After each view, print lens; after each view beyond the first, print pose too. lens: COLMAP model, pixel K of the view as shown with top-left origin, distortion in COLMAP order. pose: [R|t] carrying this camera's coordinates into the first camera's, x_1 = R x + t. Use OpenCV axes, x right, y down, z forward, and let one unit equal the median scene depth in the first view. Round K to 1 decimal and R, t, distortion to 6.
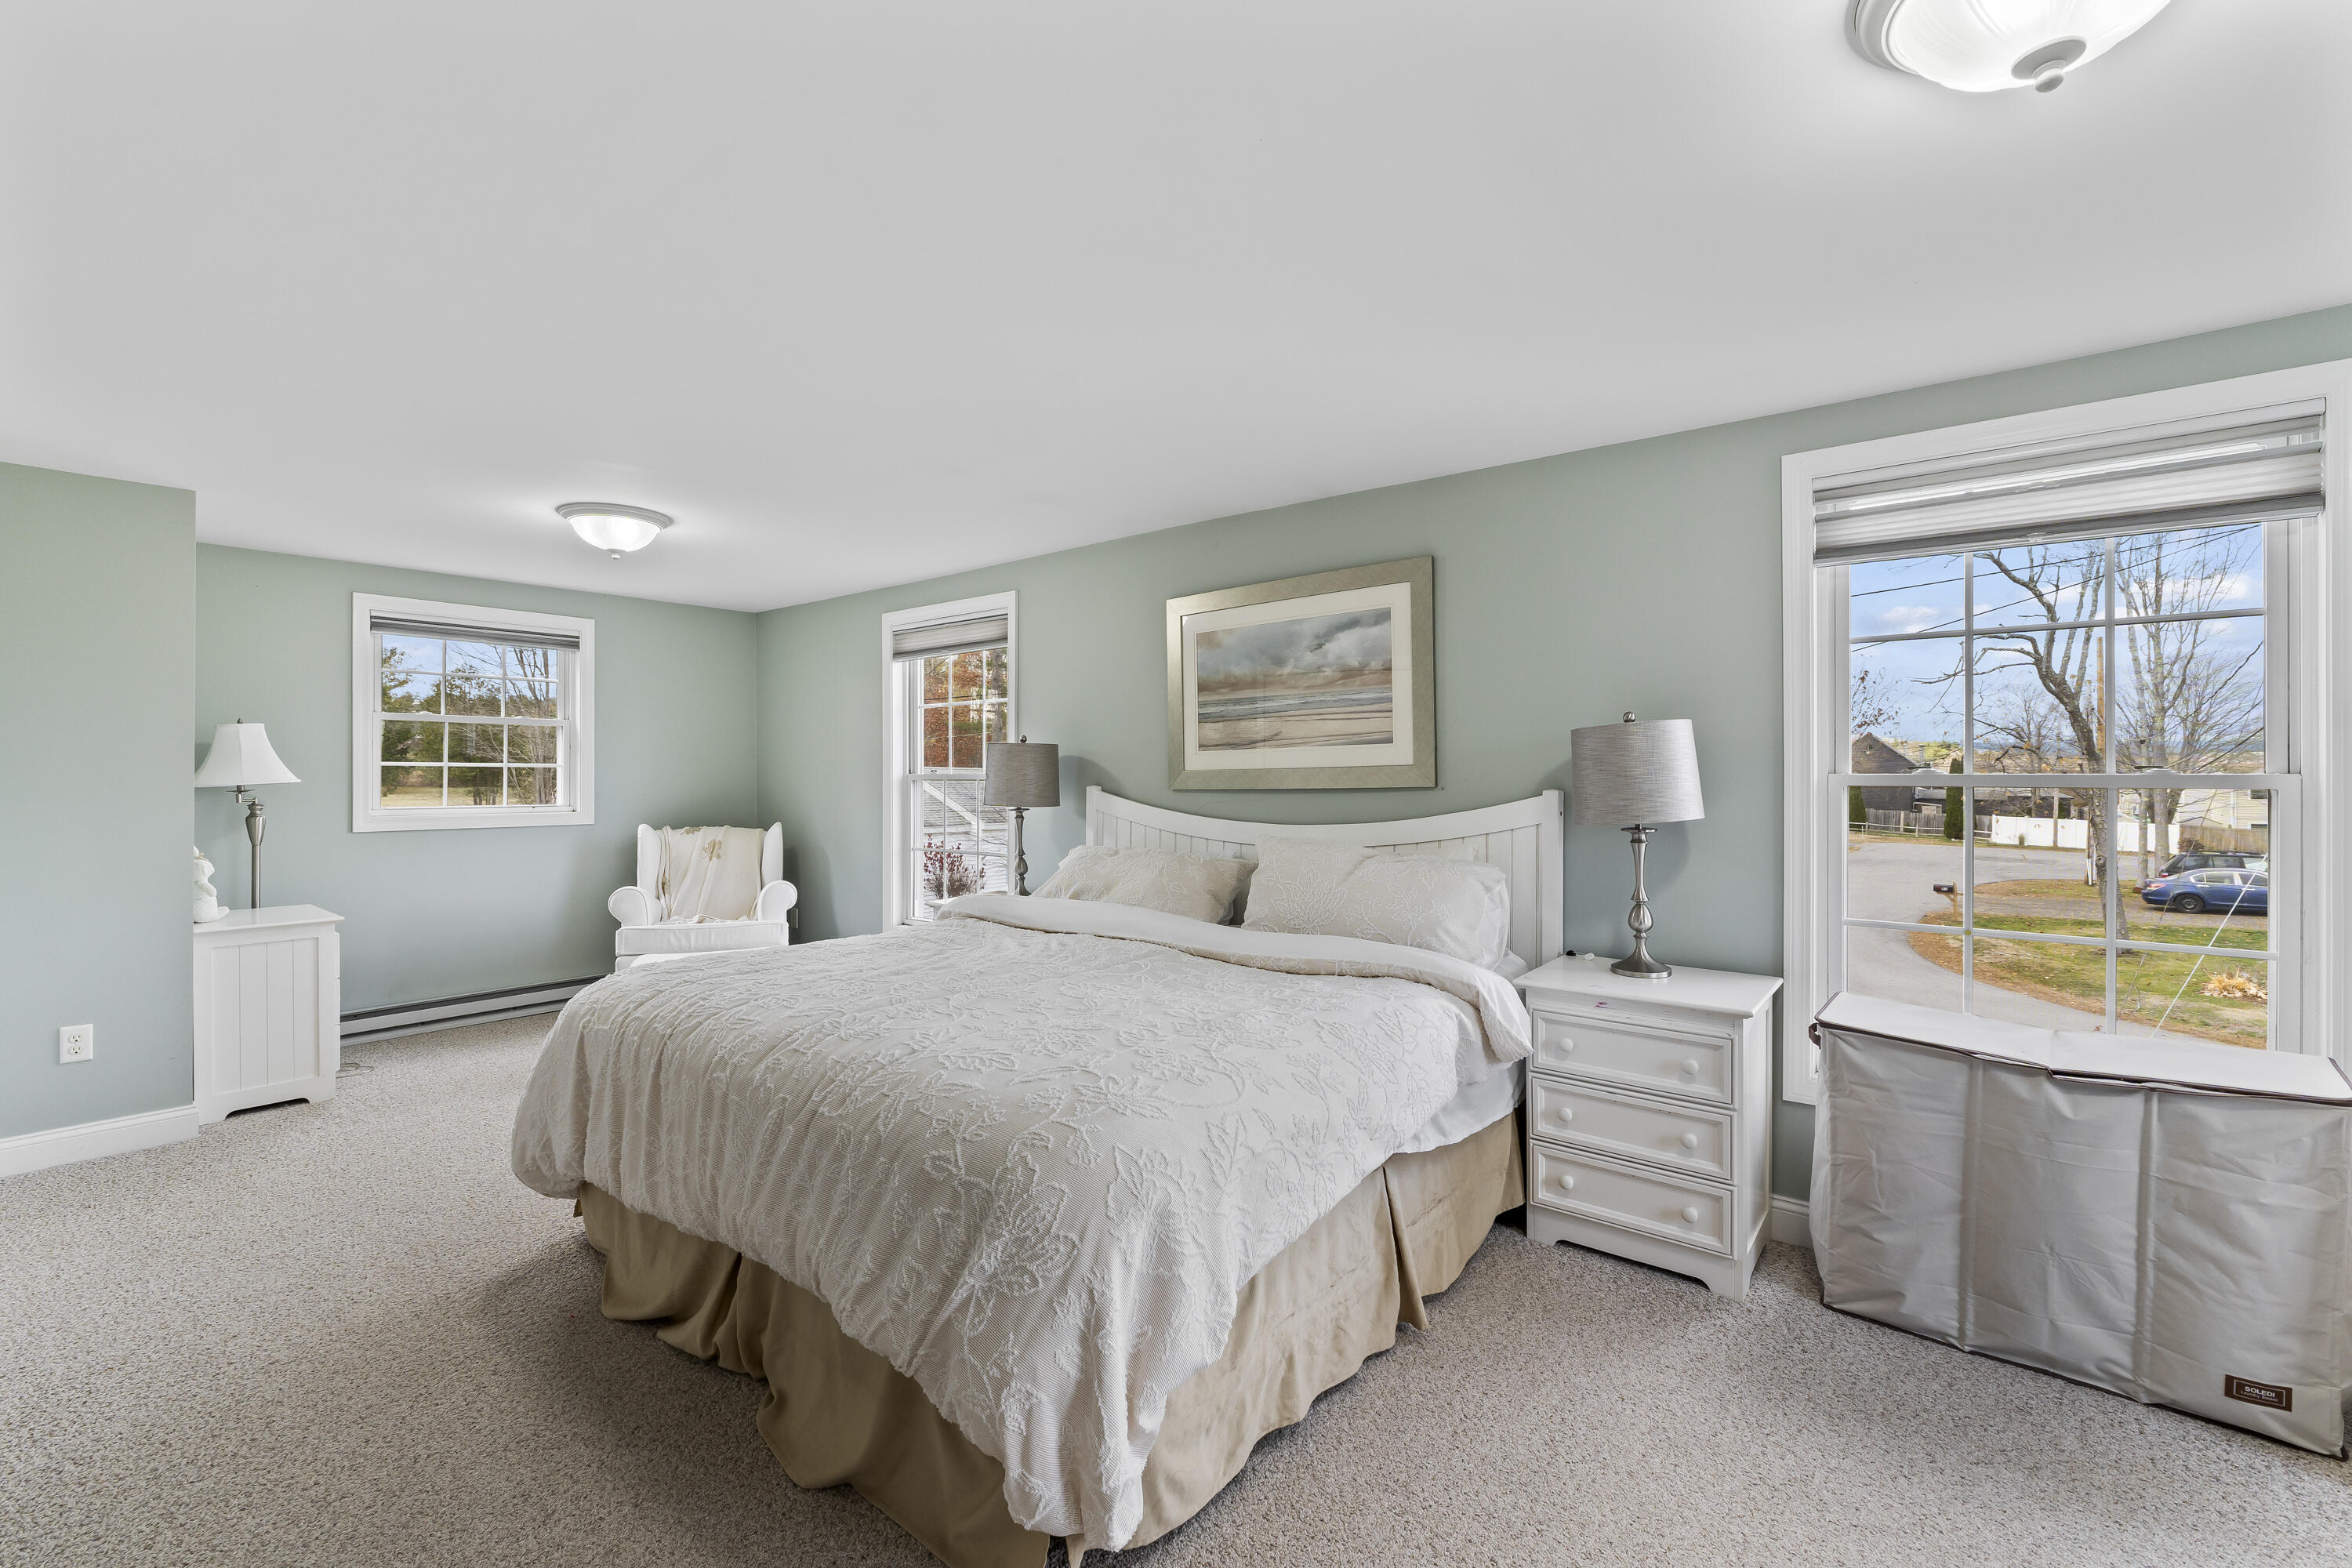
lens RADIAL K [[1019.4, 0, 1187.3], [0, 1019.4, 782.5], [0, 0, 1]] dist [-0.003643, -0.000608]
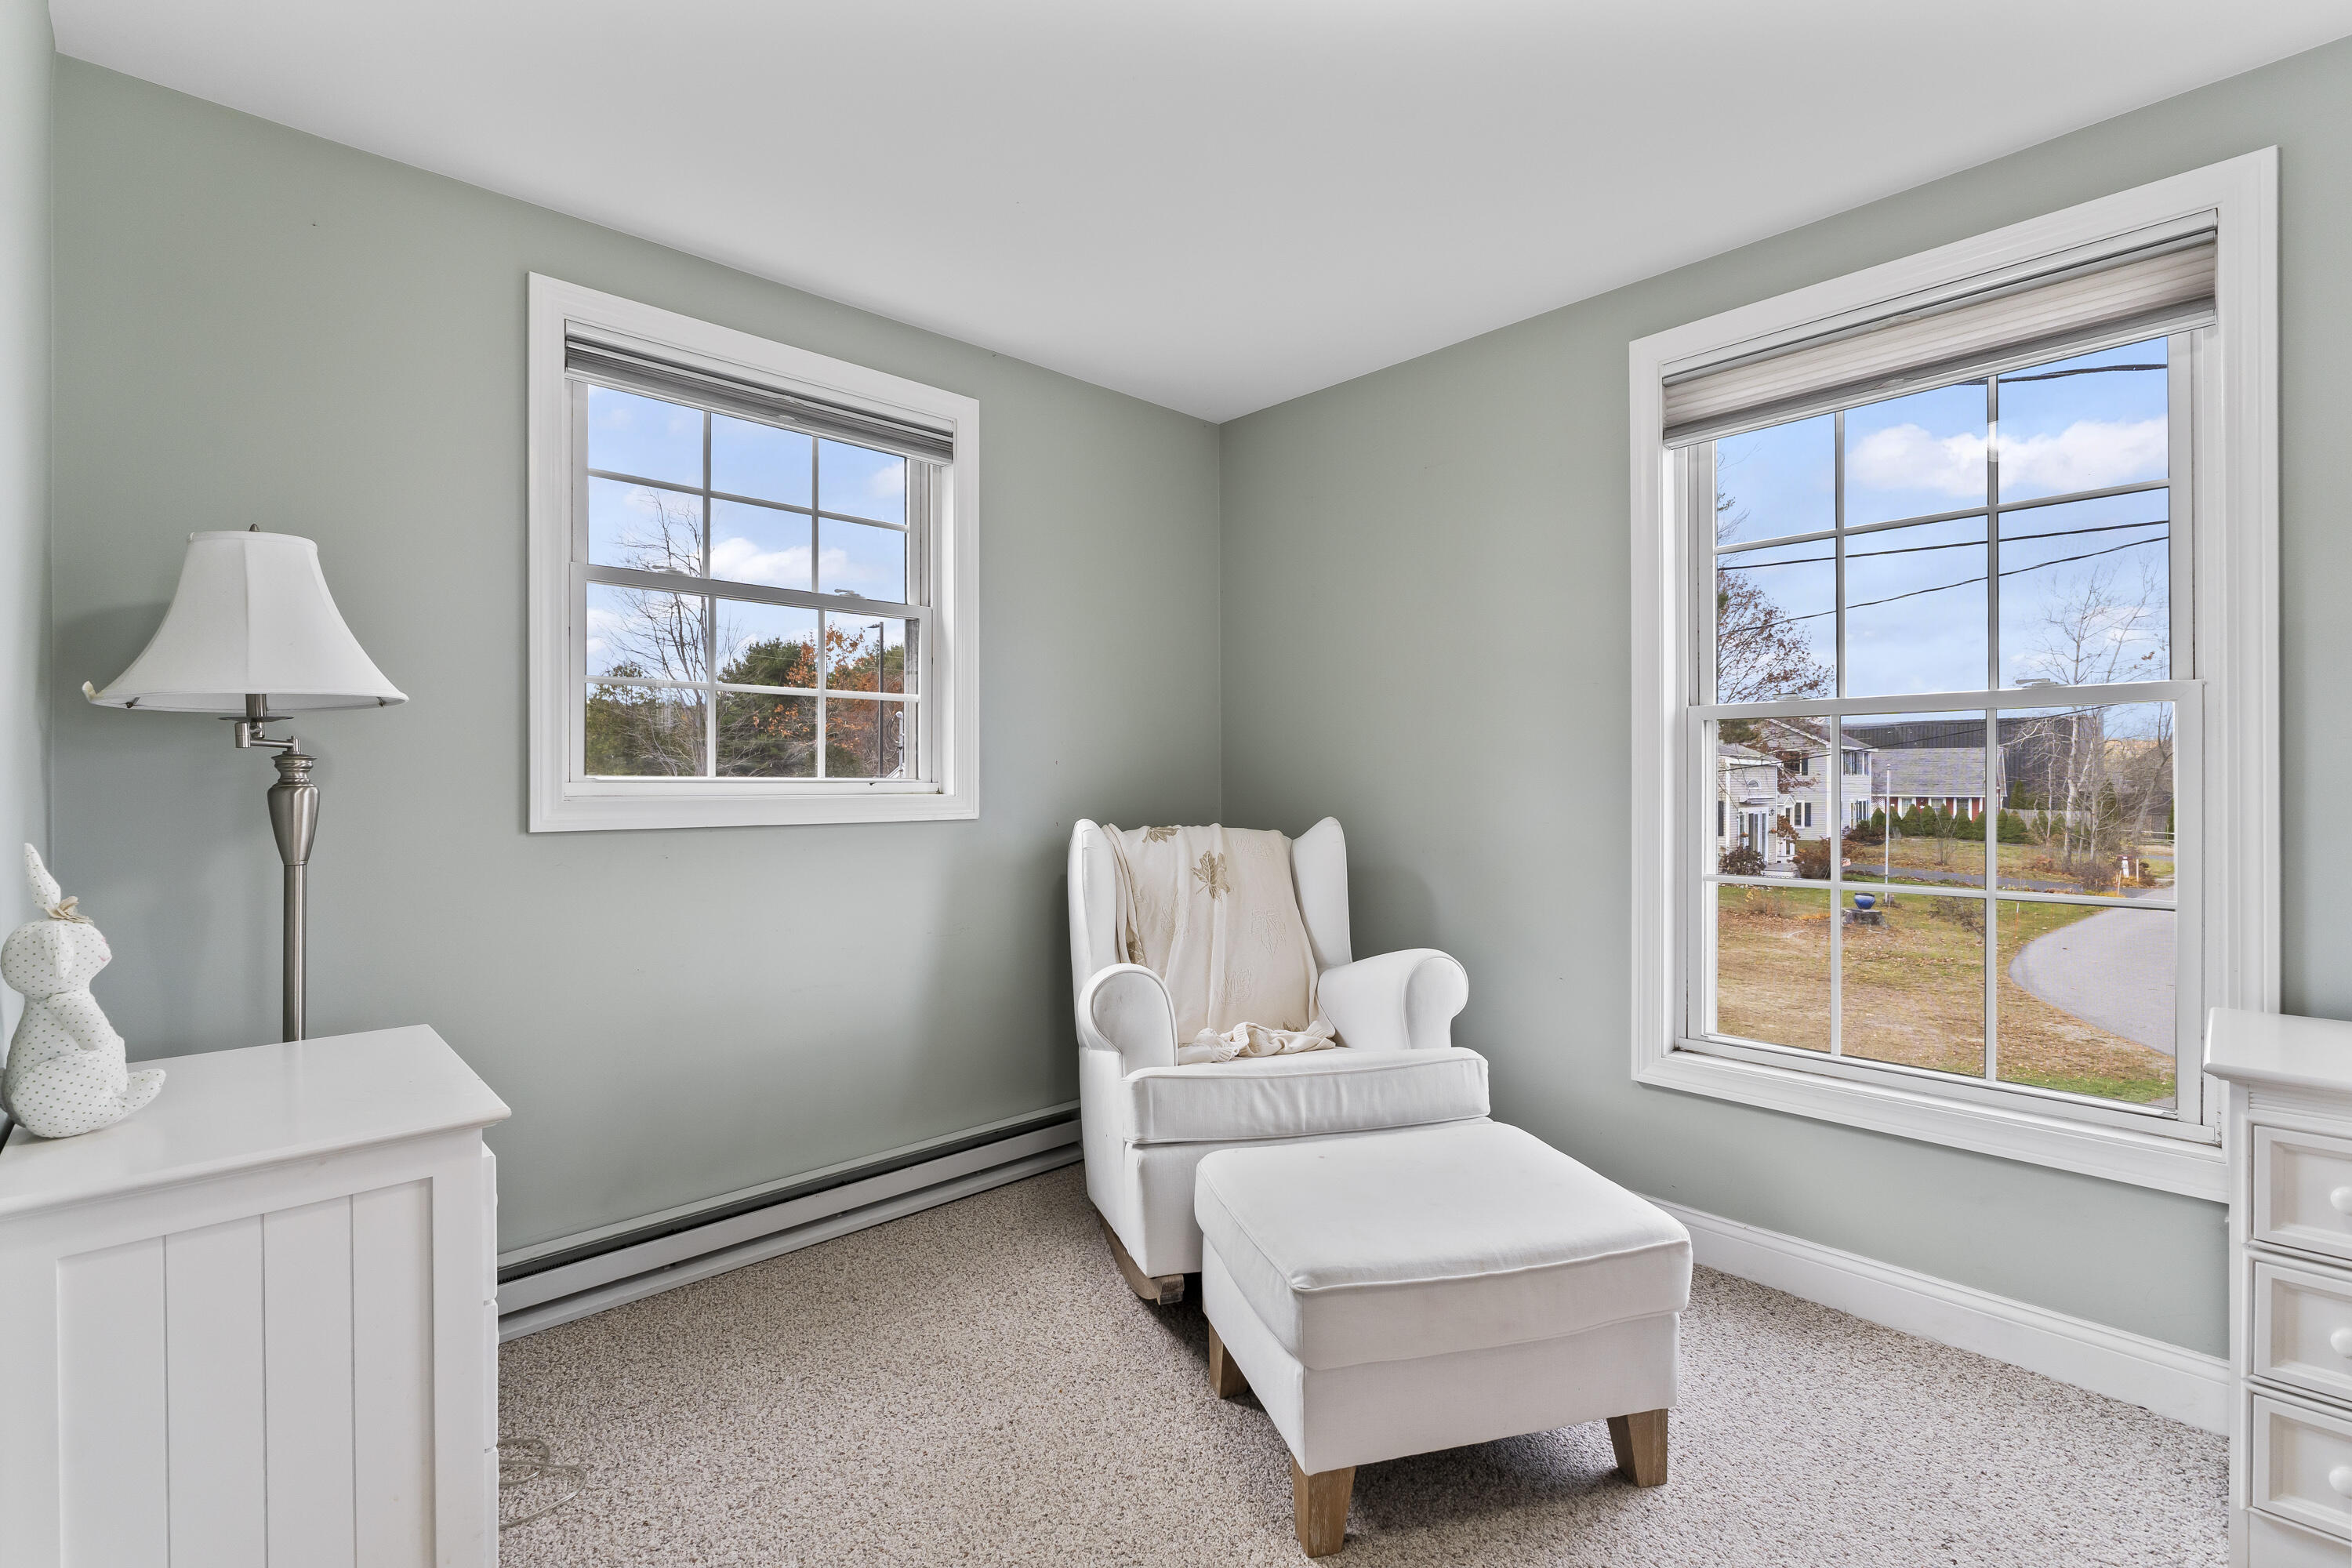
lens RADIAL K [[1044.3, 0, 1166.1], [0, 1044.3, 785.0], [0, 0, 1]] dist [0.001267, 0.000184]
pose [[0.991669, -0.002565, -0.128789, -0.470950], [0.001520, 0.999965, -0.008214, 0.031126], [0.128806, 0.007950, 0.991638, 0.566333]]
